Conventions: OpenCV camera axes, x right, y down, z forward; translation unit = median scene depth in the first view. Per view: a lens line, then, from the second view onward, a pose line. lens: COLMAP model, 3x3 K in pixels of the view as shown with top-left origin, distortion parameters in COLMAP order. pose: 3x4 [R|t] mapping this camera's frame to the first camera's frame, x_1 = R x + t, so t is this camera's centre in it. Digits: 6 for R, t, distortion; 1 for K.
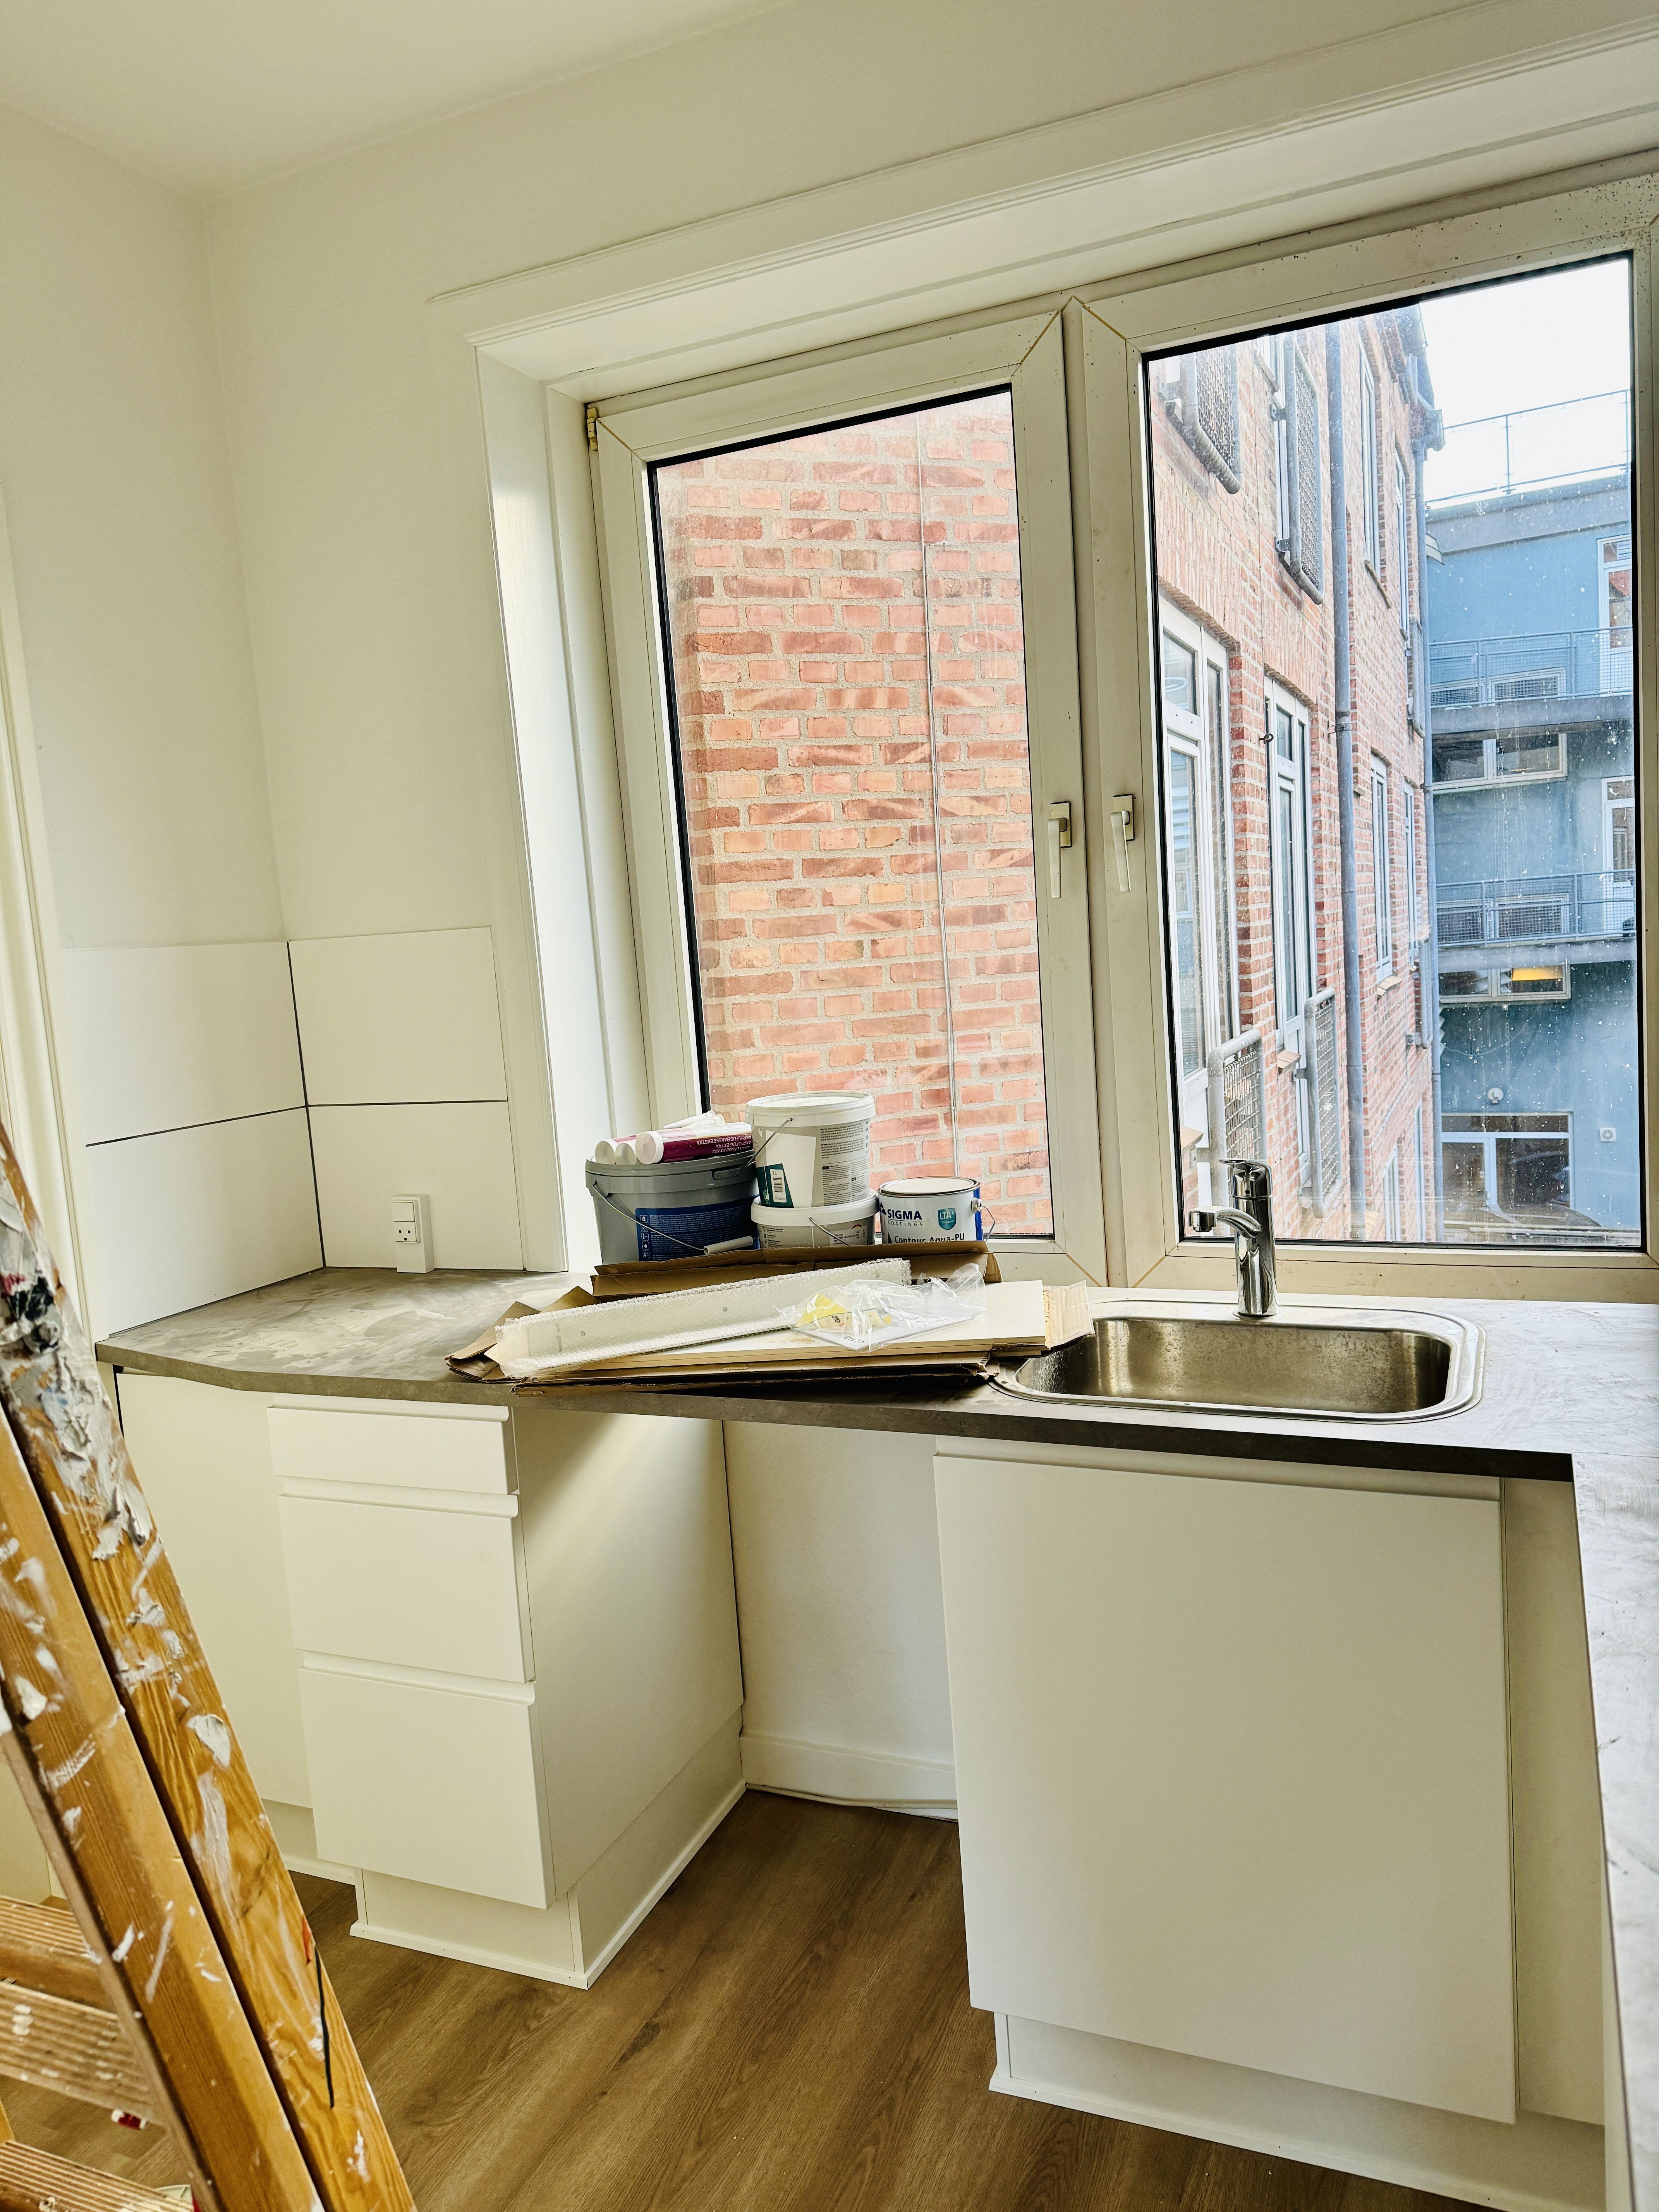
lens RADIAL K [[1603.7, 0, 819.1], [0, 1603.7, 1115.3], [0, 0, 1]] dist [0.118926, -0.139030]
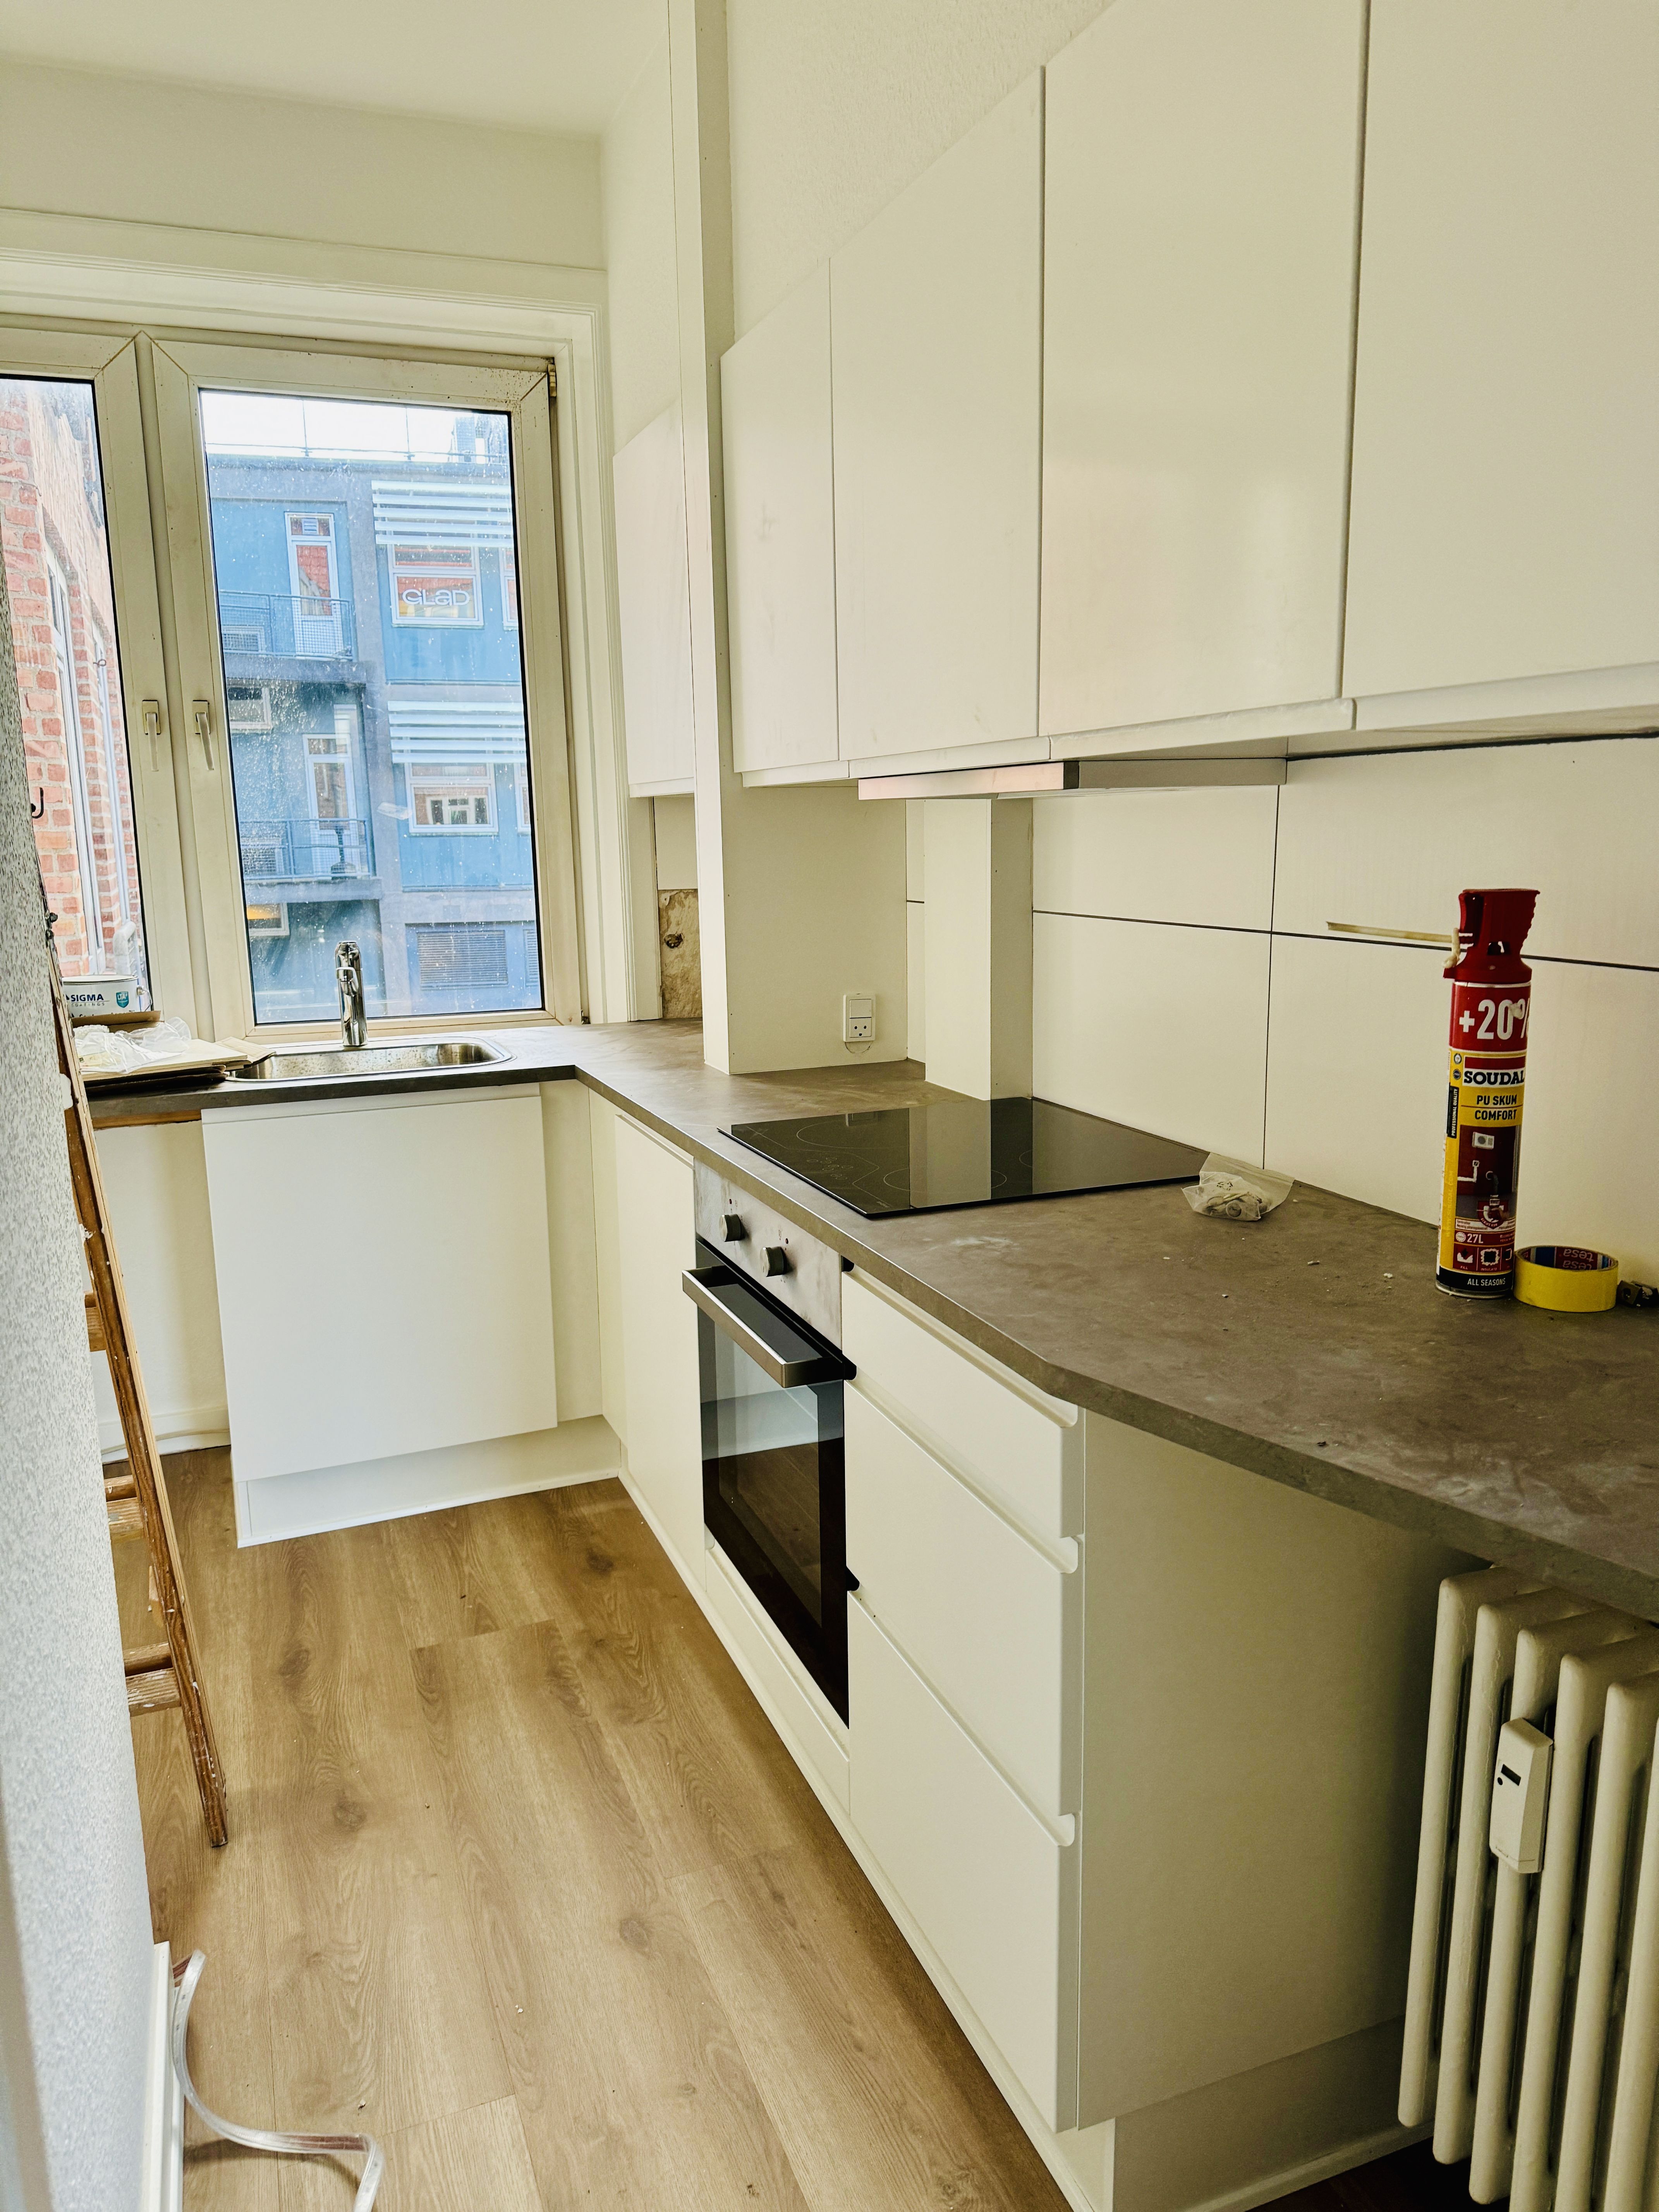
lens RADIAL K [[1603.7, 0, 819.1], [0, 1603.7, 1115.3], [0, 0, 1]] dist [0.118926, -0.139030]
pose [[0.724899, -0.075341, 0.684723, -0.413260], [0.053174, 0.997155, 0.053425, 0.110799], [-0.686800, -0.002318, 0.726843, -0.384267]]
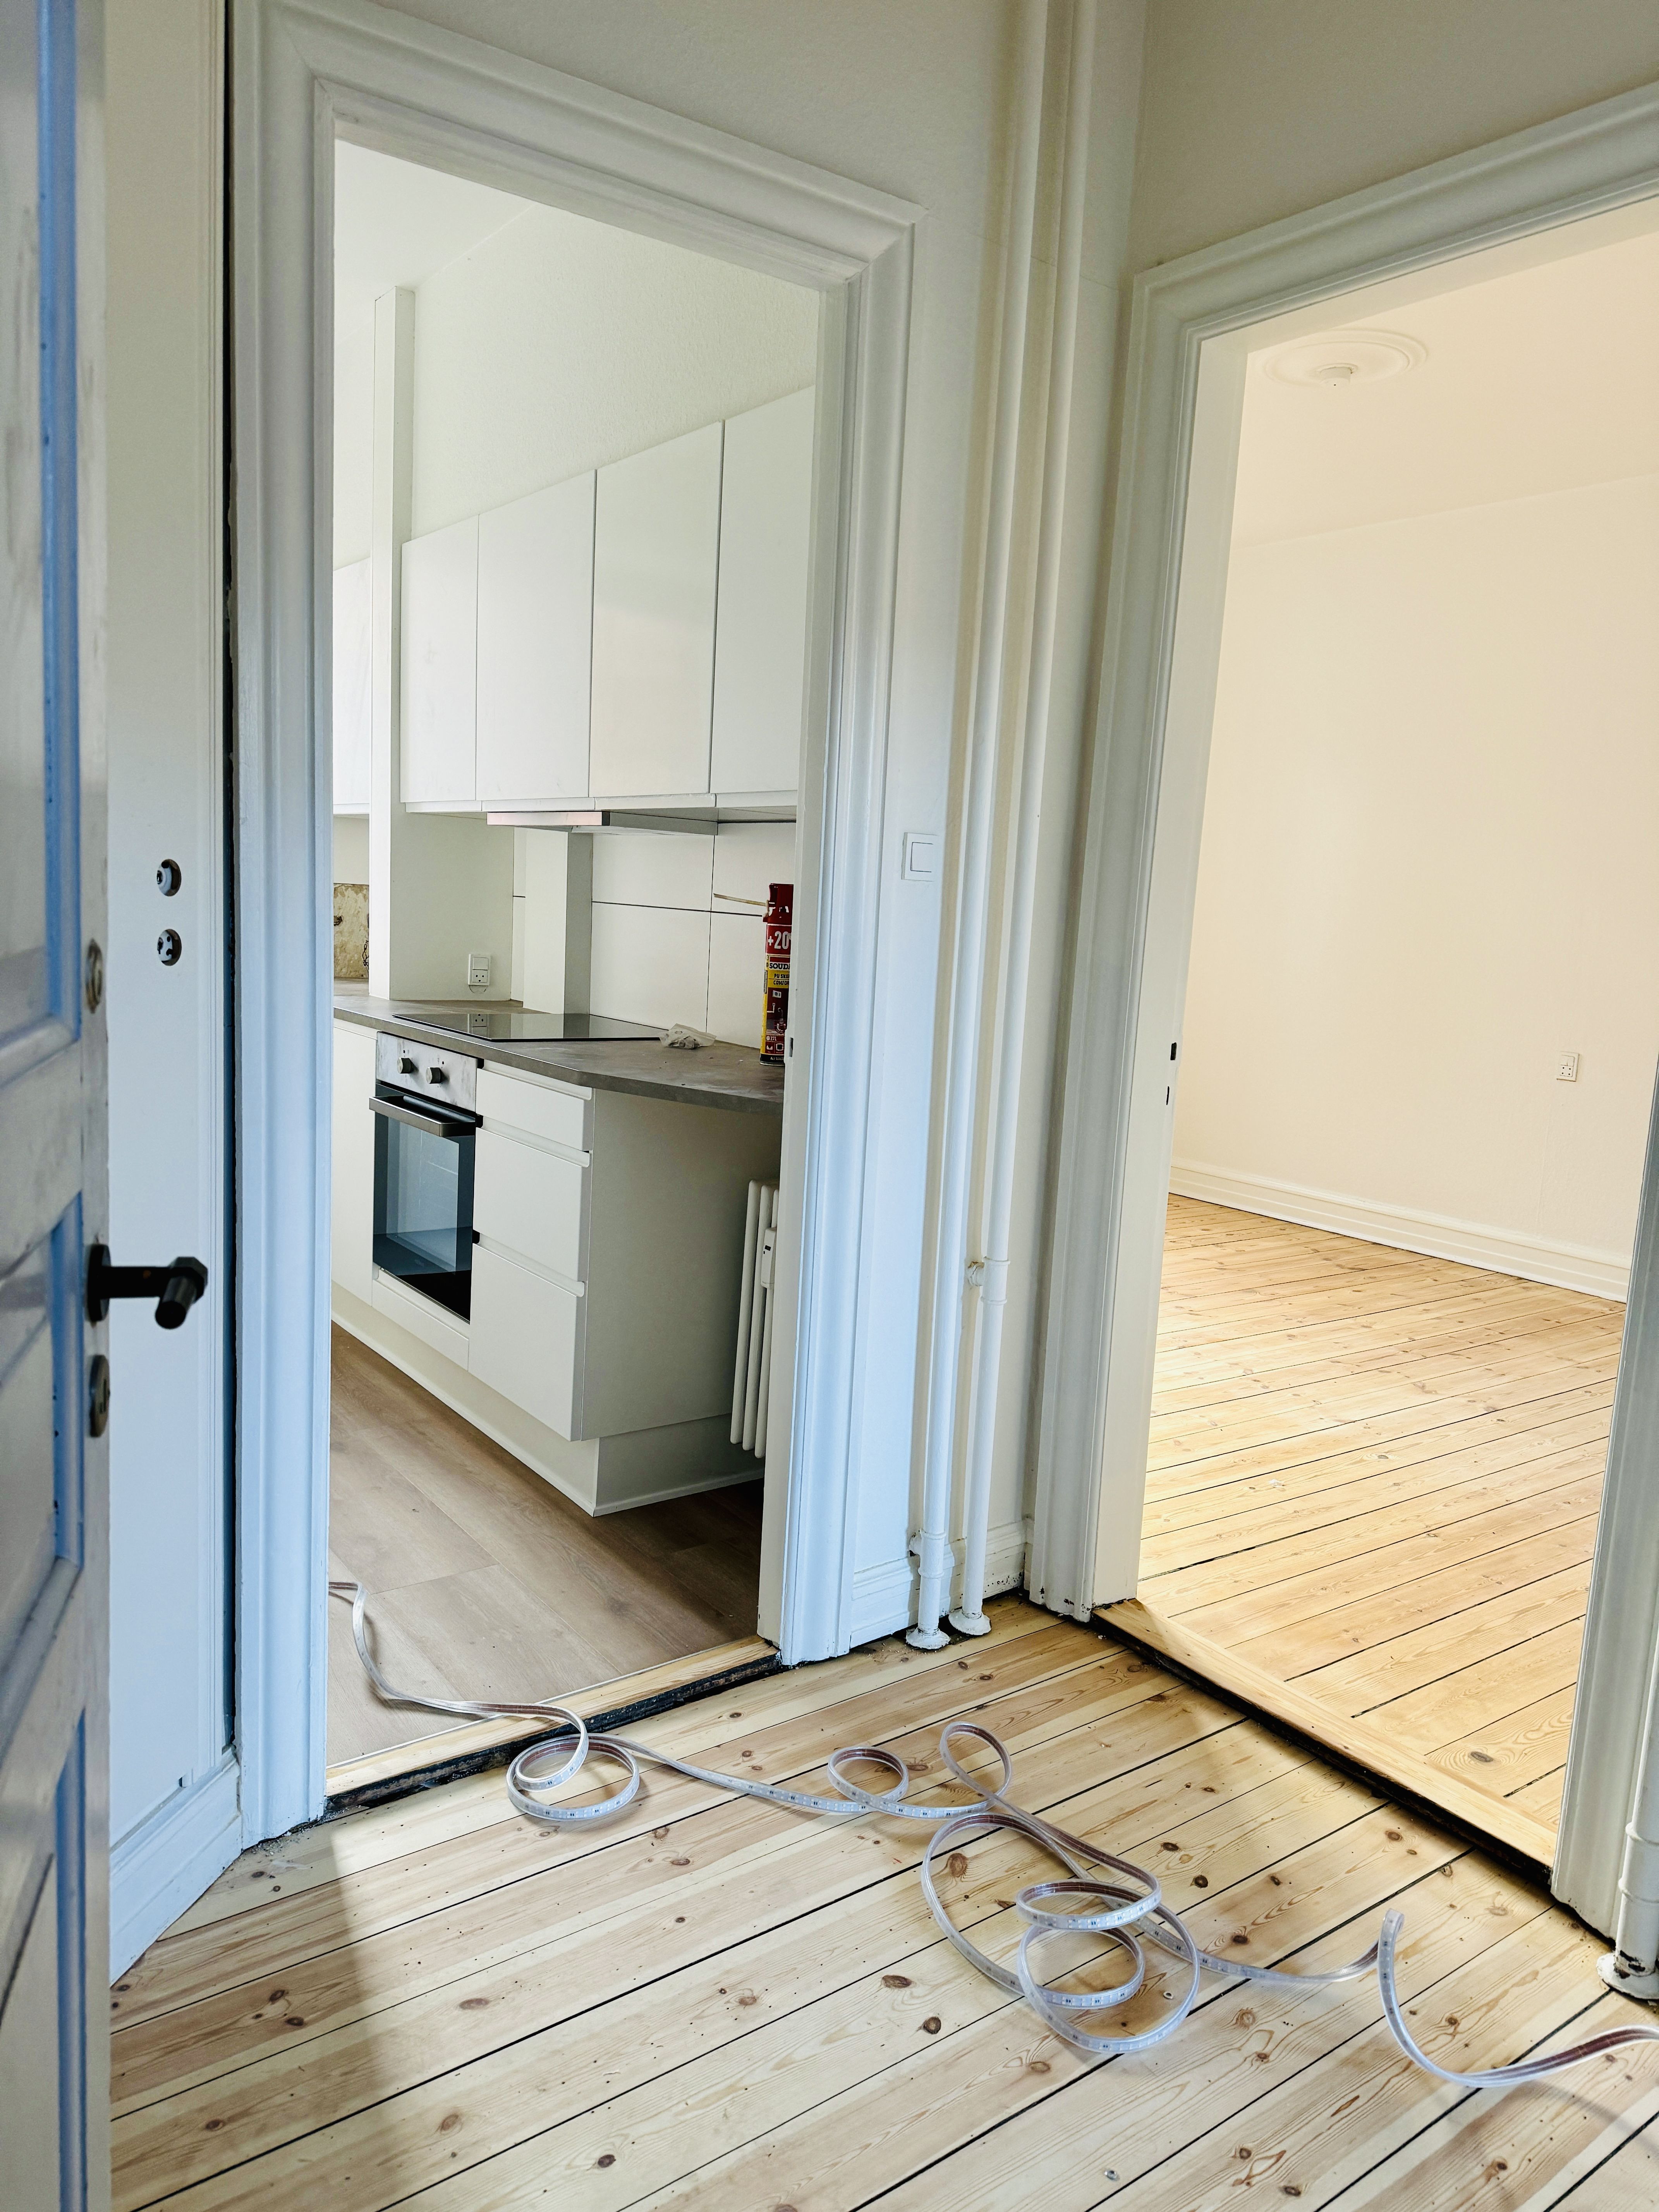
lens RADIAL K [[1603.7, 0, 819.1], [0, 1603.7, 1115.3], [0, 0, 1]] dist [0.118926, -0.139030]
pose [[0.531253, -0.030570, 0.846662, -1.135346], [0.013930, 0.999529, 0.027349, 0.274393], [-0.847099, -0.002735, 0.531429, -1.030621]]
